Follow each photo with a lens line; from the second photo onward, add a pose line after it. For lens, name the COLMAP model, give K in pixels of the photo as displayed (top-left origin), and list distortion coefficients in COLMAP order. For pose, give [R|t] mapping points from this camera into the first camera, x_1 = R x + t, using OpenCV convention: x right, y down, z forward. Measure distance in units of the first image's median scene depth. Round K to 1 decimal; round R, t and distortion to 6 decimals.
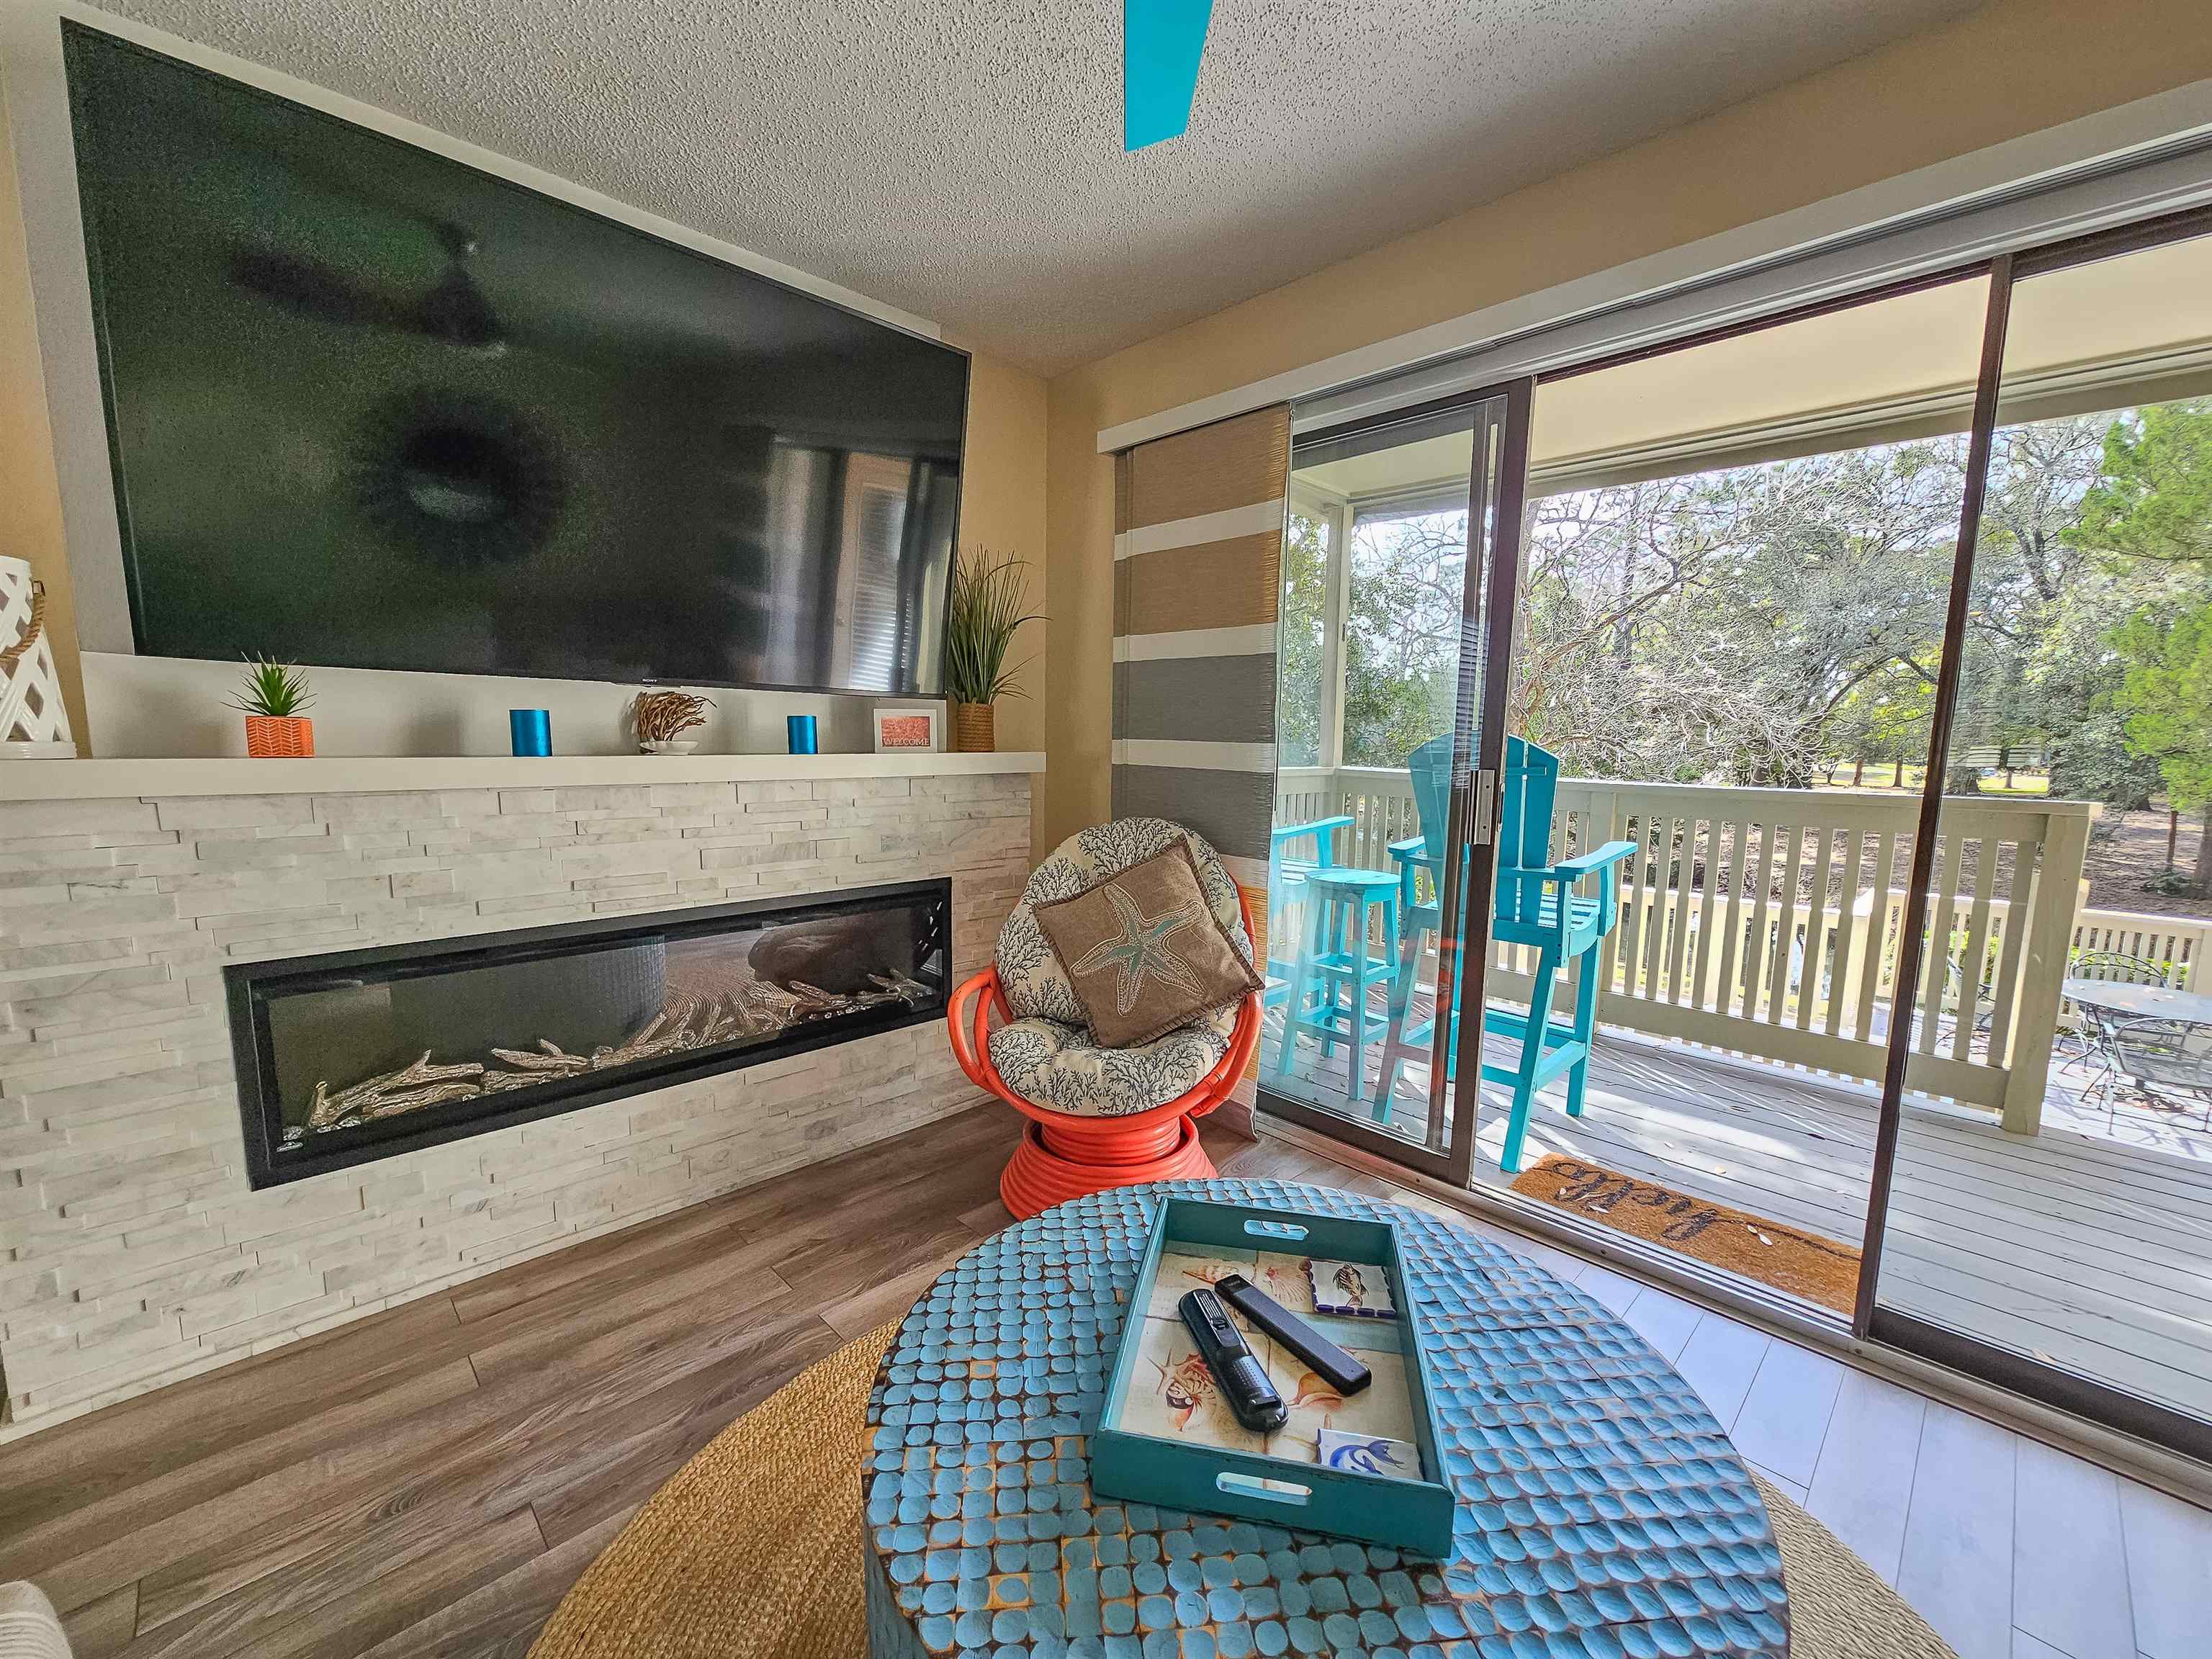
lens RADIAL K [[902.4, 0, 1105.5], [0, 902.4, 852.2], [0, 0, 1]] dist [-0.000603, -0.000091]
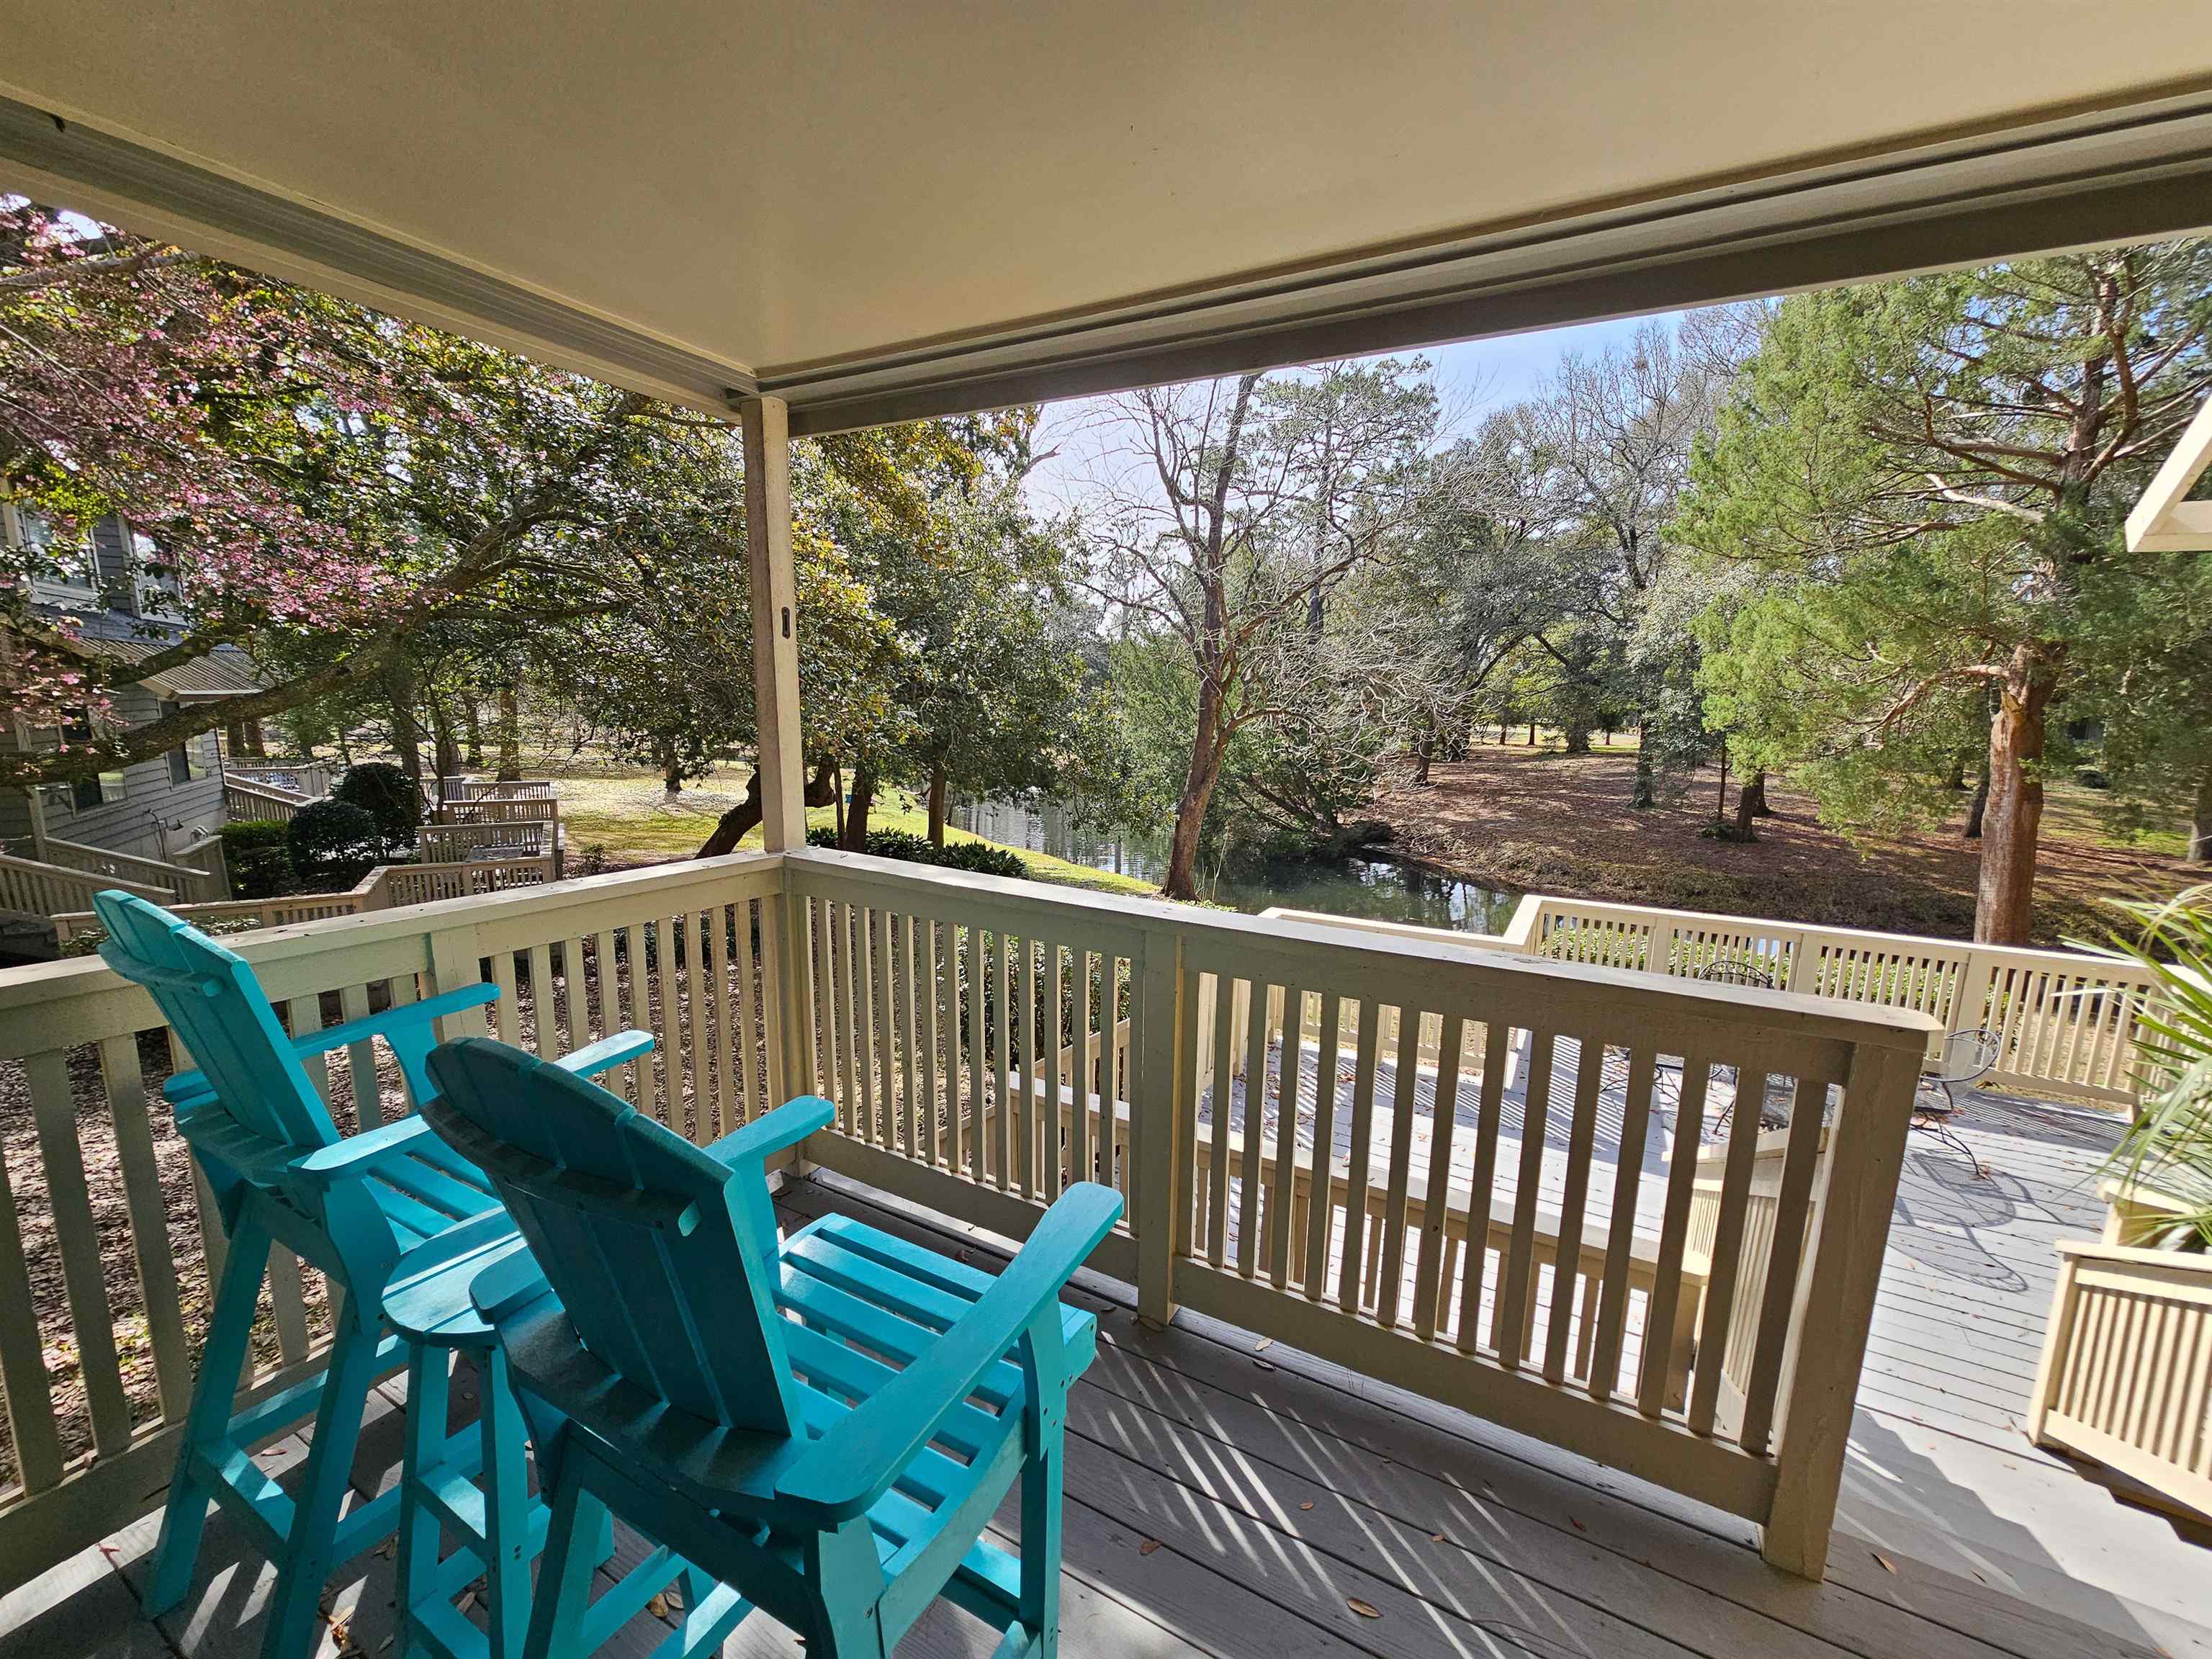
lens RADIAL K [[906.4, 0, 1104.7], [0, 906.4, 855.4], [0, 0, 1]] dist [0.000434, -0.000146]
pose [[0.960025, -0.044569, 0.276343, 0.040864], [0.031830, 0.998221, 0.050416, -0.016619], [-0.278098, -0.039605, 0.959736, 0.053002]]
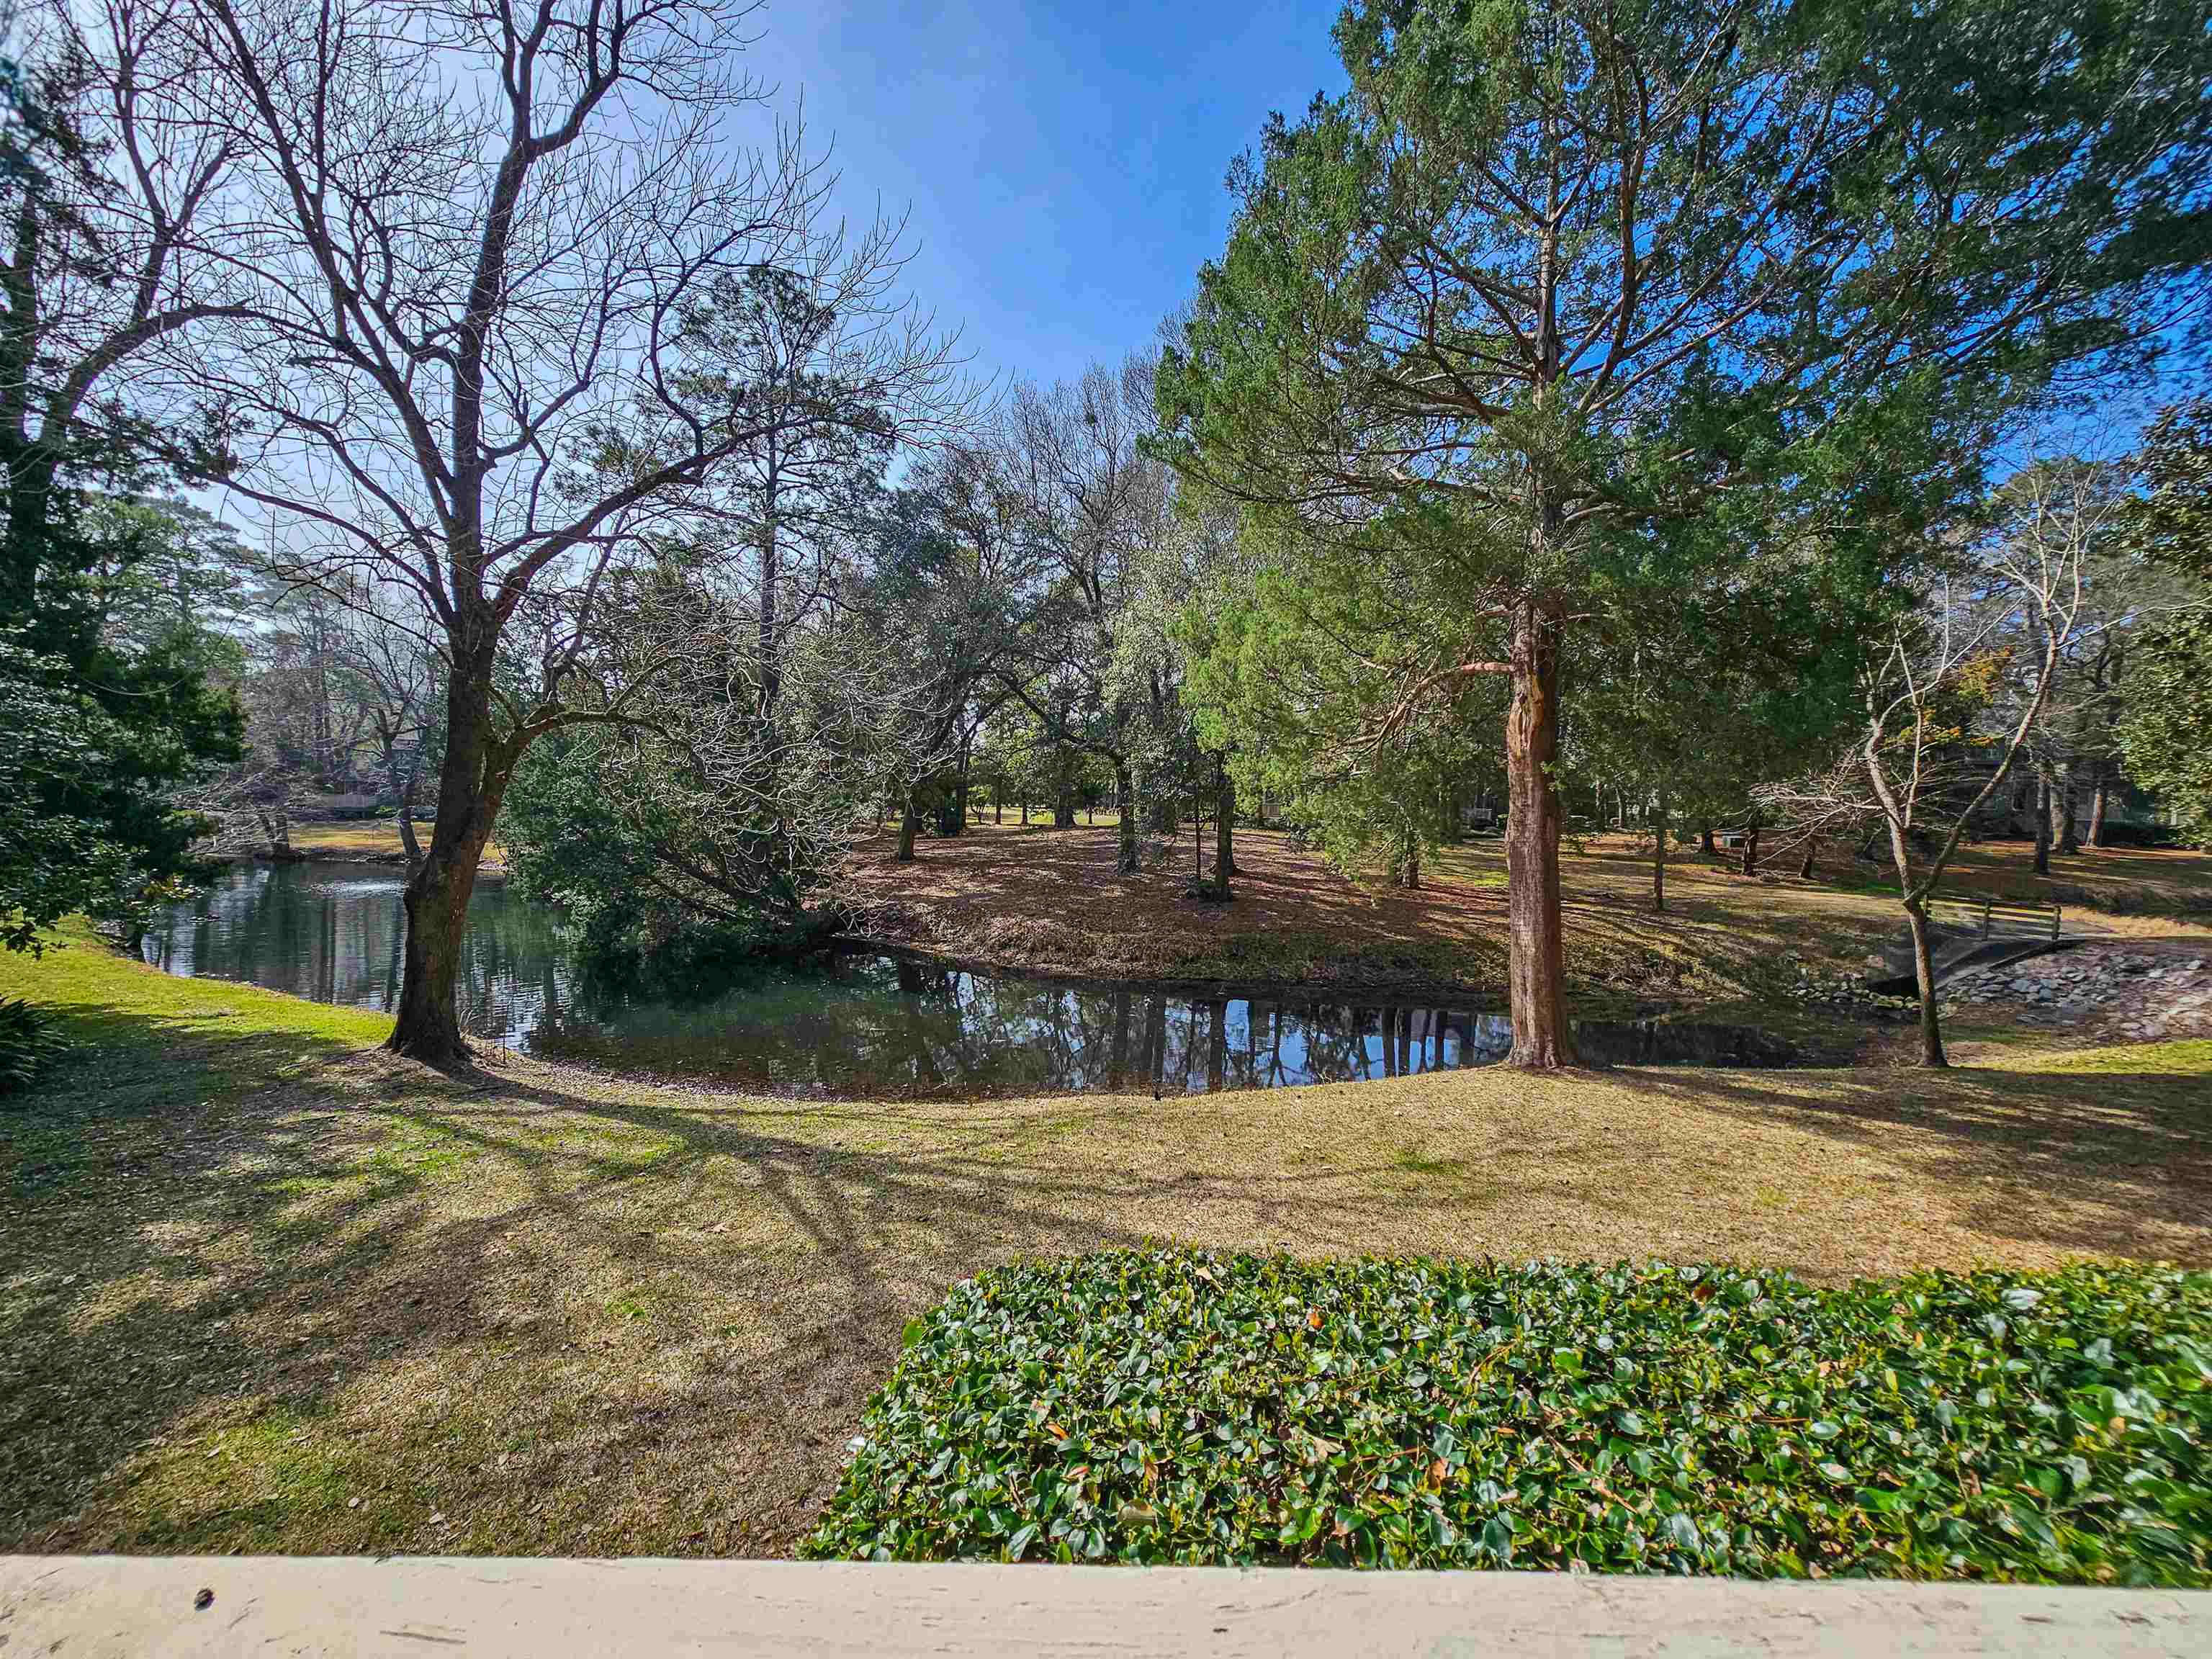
lens RADIAL K [[906.4, 0, 1104.7], [0, 906.4, 855.4], [0, 0, 1]] dist [0.000434, -0.000146]
pose [[0.693797, -0.041357, 0.718982, 0.218265], [0.081917, 0.996402, -0.021732, 0.002811], [-0.715496, 0.073975, 0.694689, 0.235561]]
